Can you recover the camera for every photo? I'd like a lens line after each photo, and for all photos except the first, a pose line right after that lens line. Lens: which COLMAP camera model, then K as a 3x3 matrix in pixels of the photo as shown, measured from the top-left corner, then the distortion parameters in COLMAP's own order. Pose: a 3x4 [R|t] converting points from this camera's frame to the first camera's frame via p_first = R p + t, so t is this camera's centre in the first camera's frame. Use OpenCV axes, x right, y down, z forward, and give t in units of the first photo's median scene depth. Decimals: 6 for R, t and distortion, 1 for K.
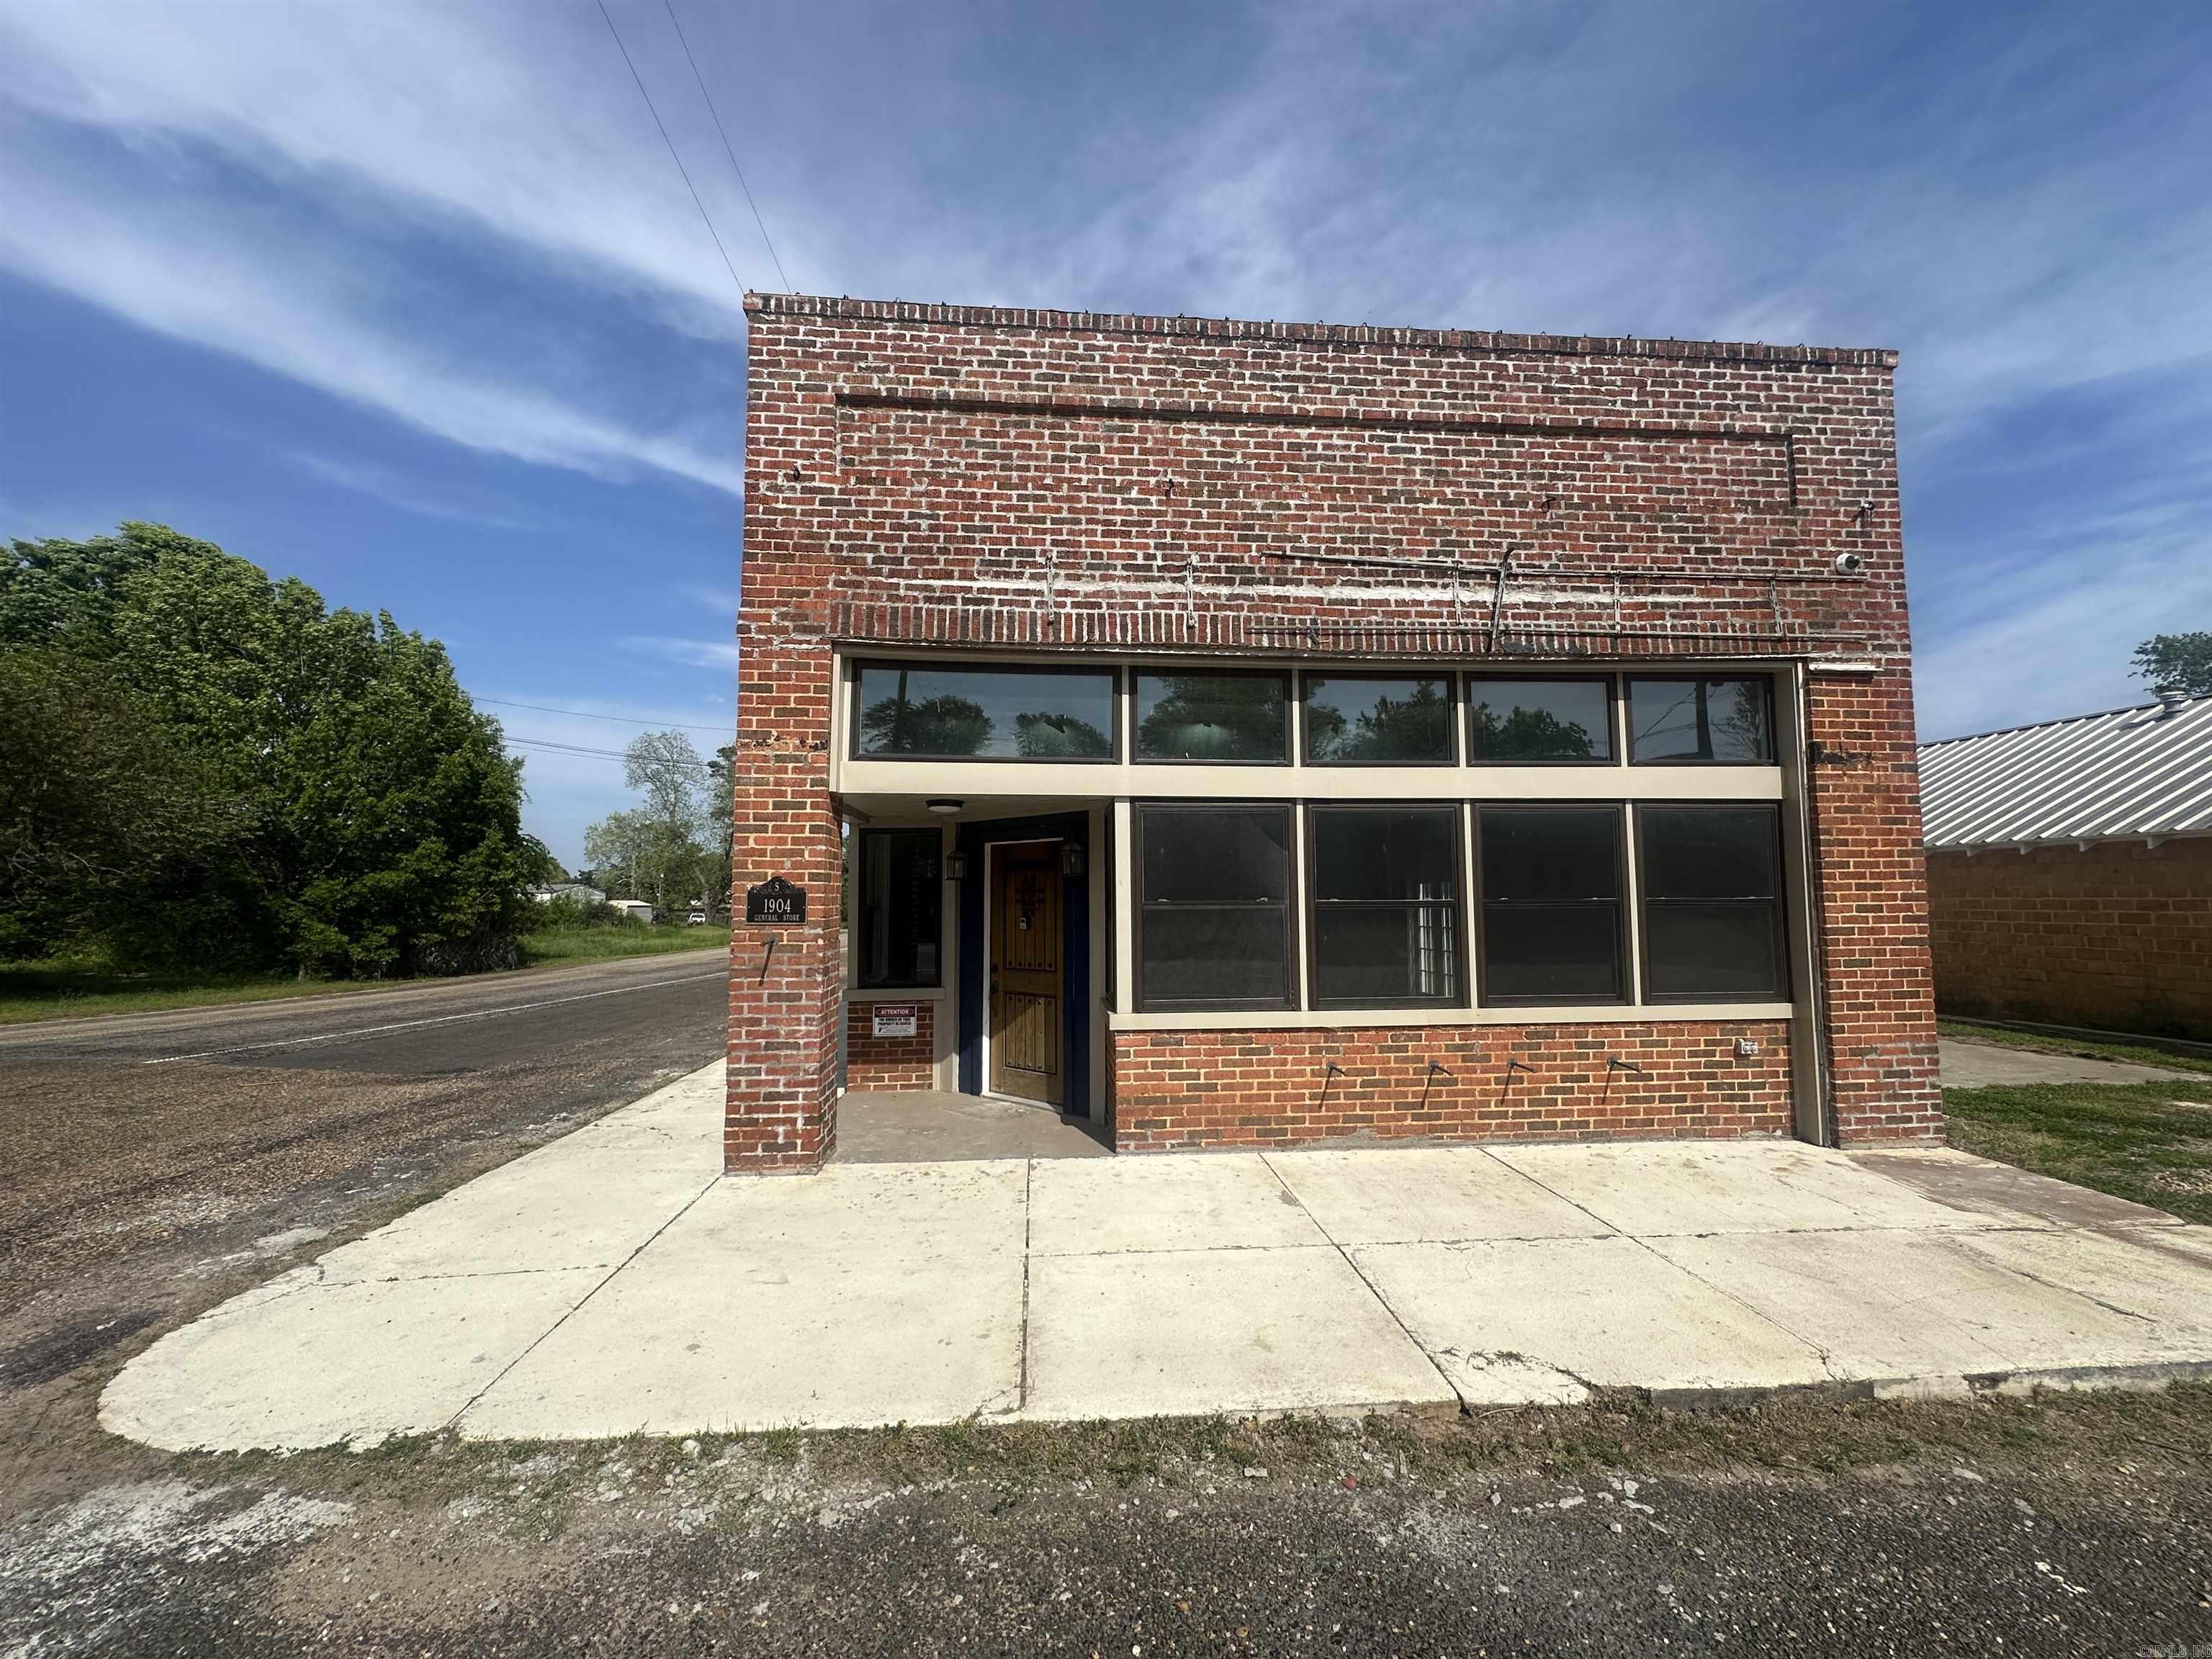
lens RADIAL K [[886.3, 0, 1103.9], [0, 886.3, 830.1], [0, 0, 1]] dist [-0.004231, 0.000881]
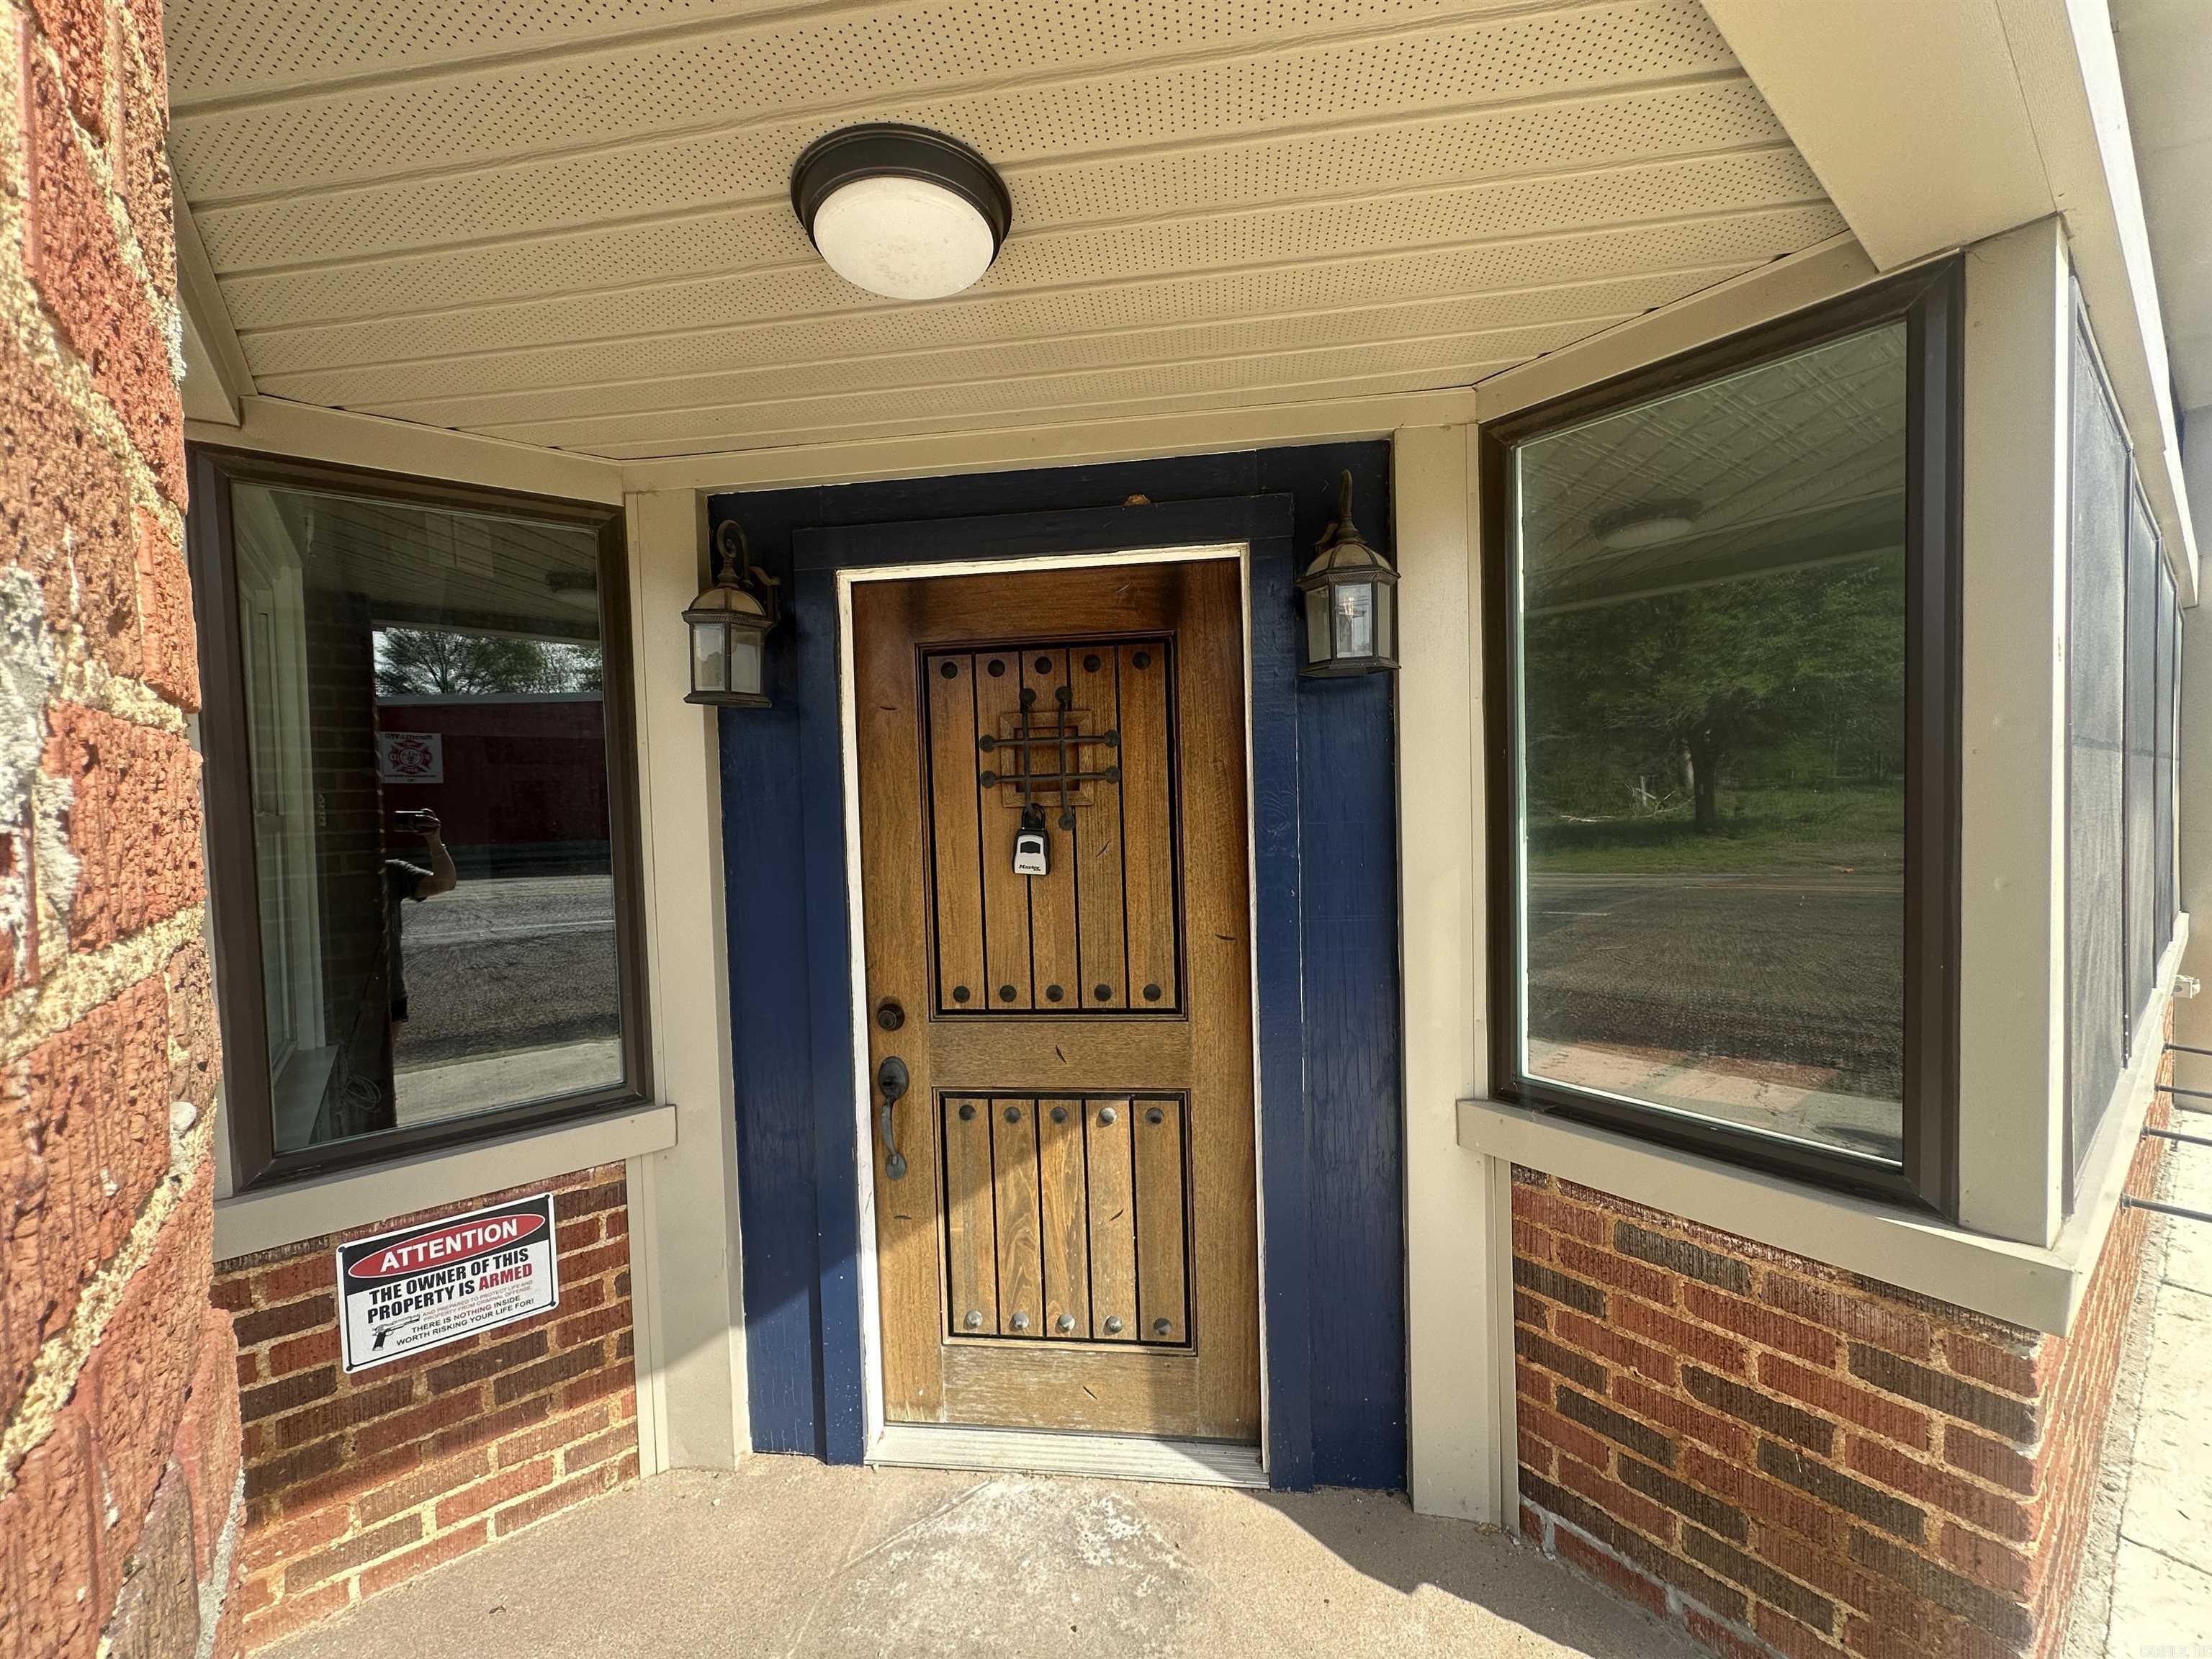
lens RADIAL K [[886.3, 0, 1108.9], [0, 886.3, 832.2], [0, 0, 1]] dist [-0.004231, 0.000881]
pose [[0.833588, -0.040689, 0.550886, -0.293011], [-0.018572, 0.994655, 0.101569, 0.089017], [-0.552074, -0.094898, 0.828377, 0.970562]]
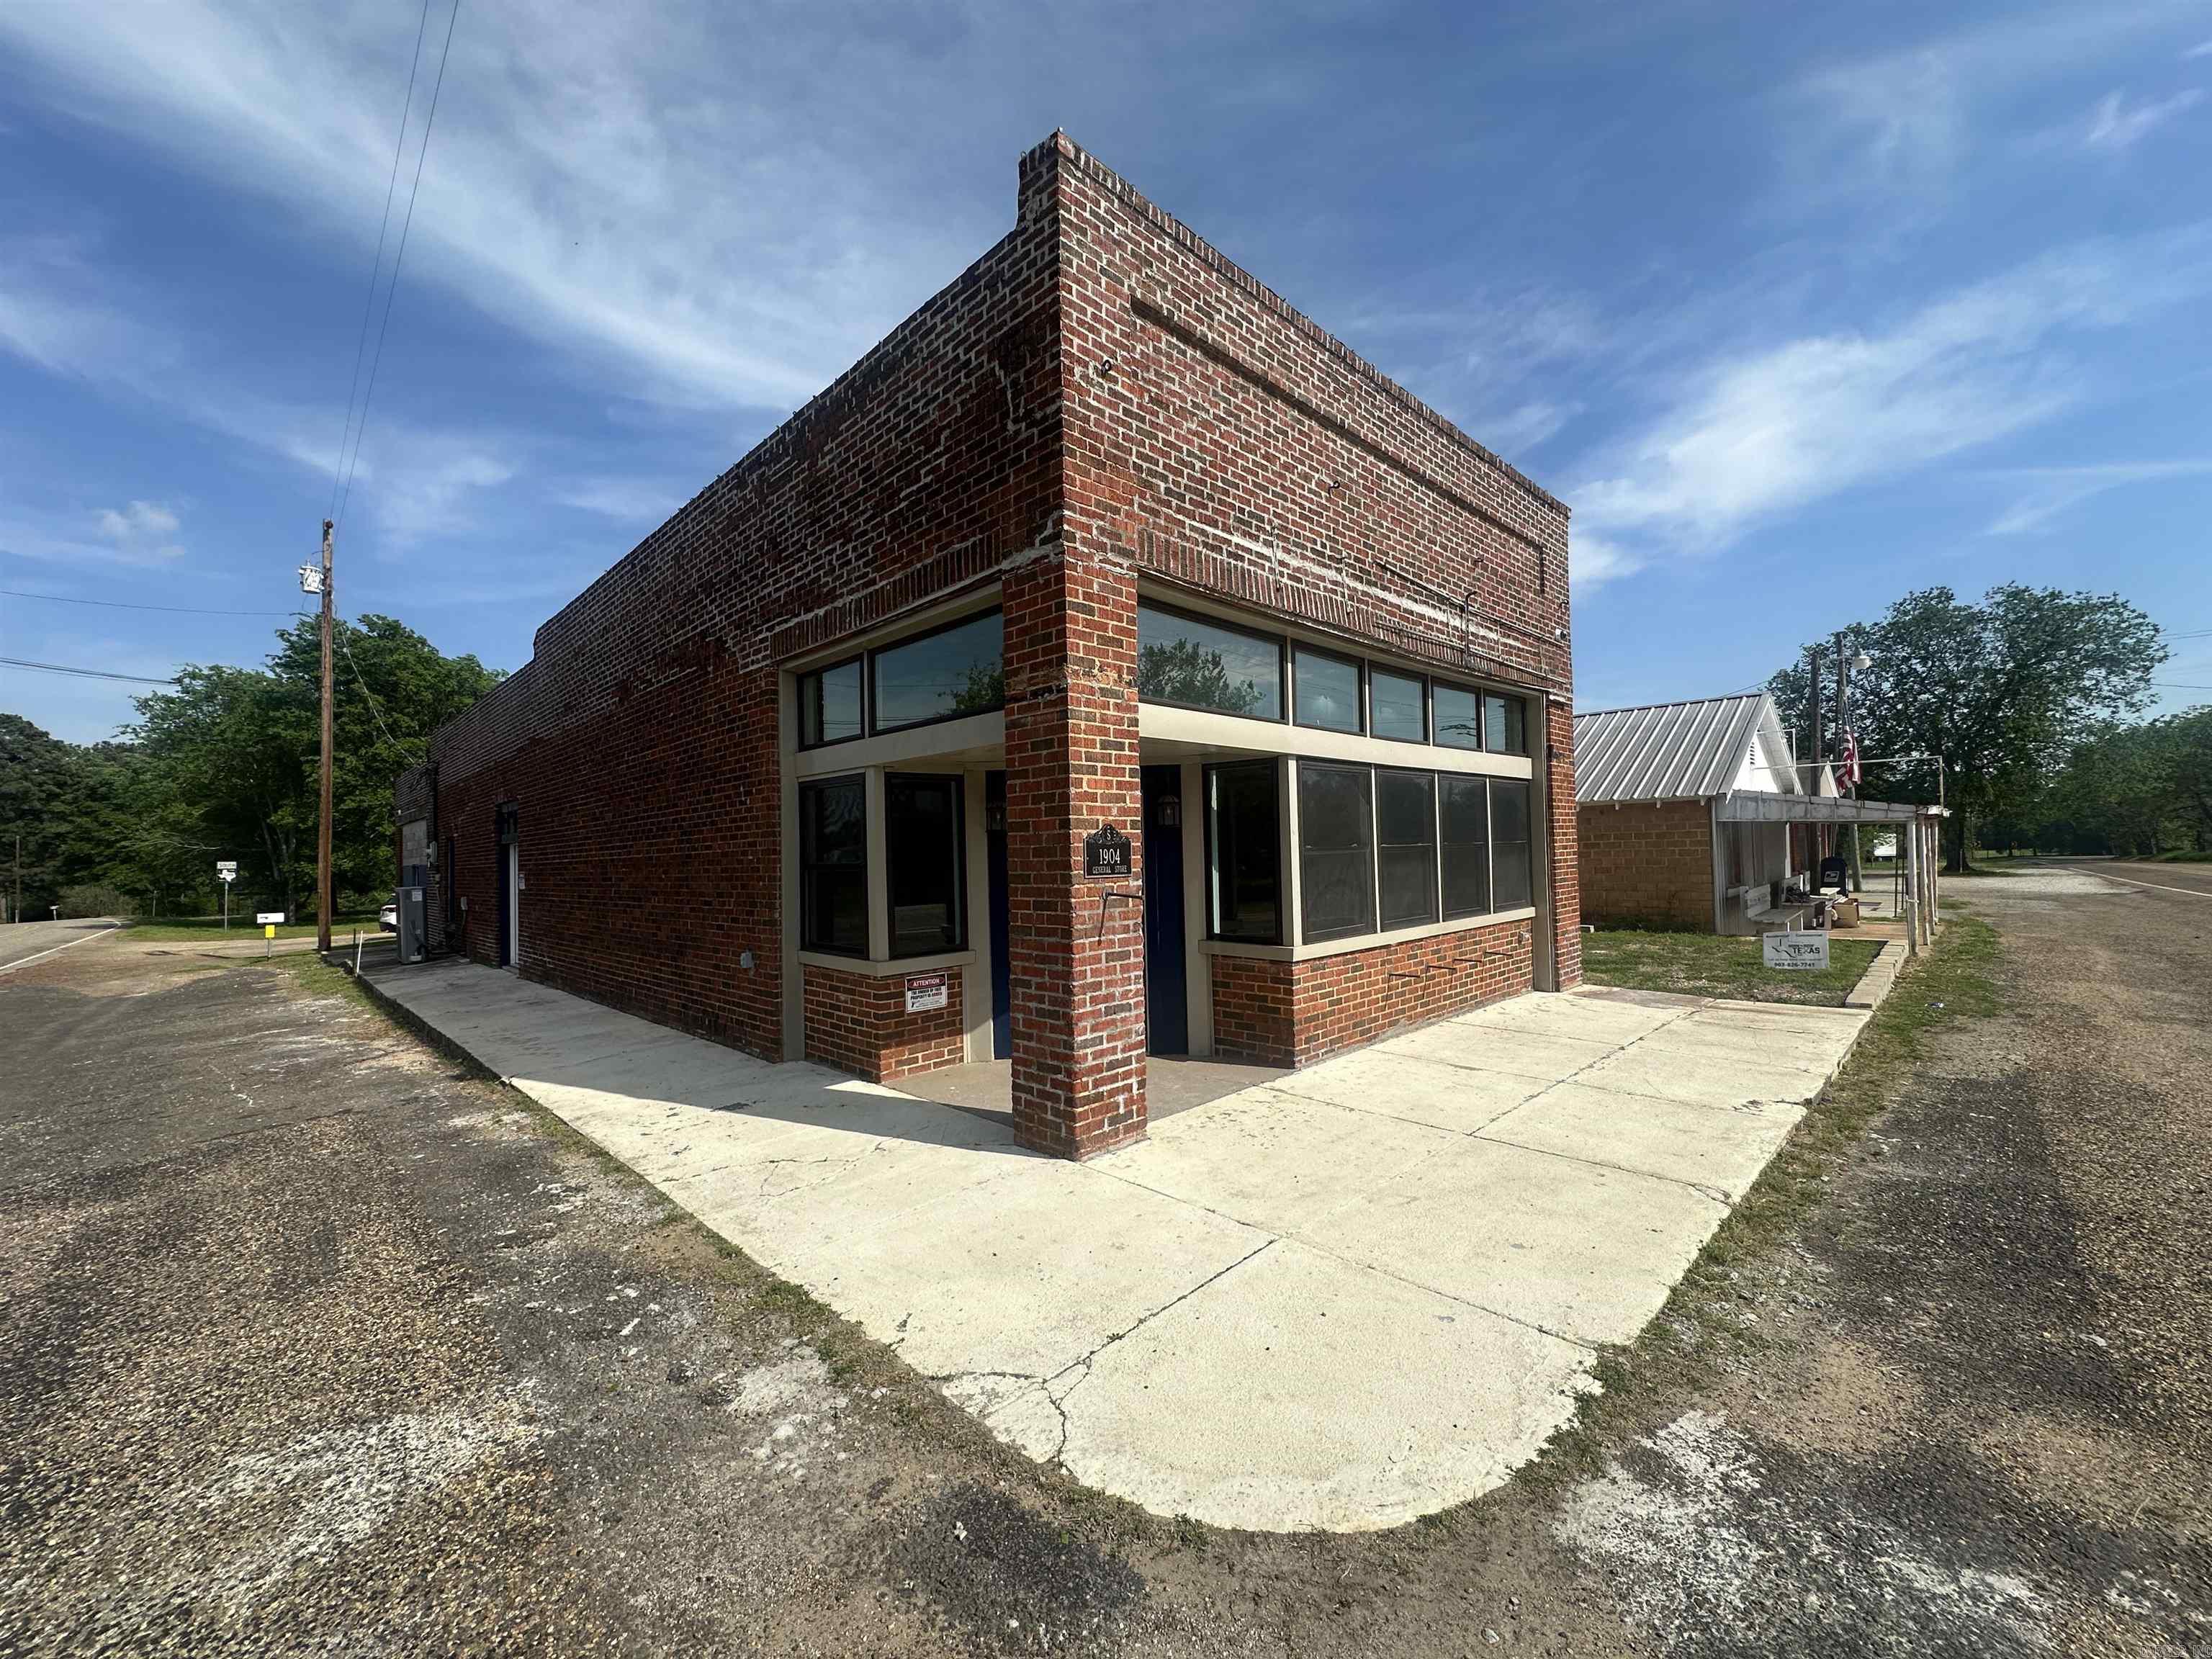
lens RADIAL K [[886.3, 0, 1108.3], [0, 886.3, 829.6], [0, 0, 1]] dist [-0.004231, 0.000881]
pose [[0.764157, 0.000198, 0.645031, -0.907377], [-0.027274, 0.999115, 0.032005, 0.028070], [-0.644454, -0.042050, 0.763486, 0.298679]]
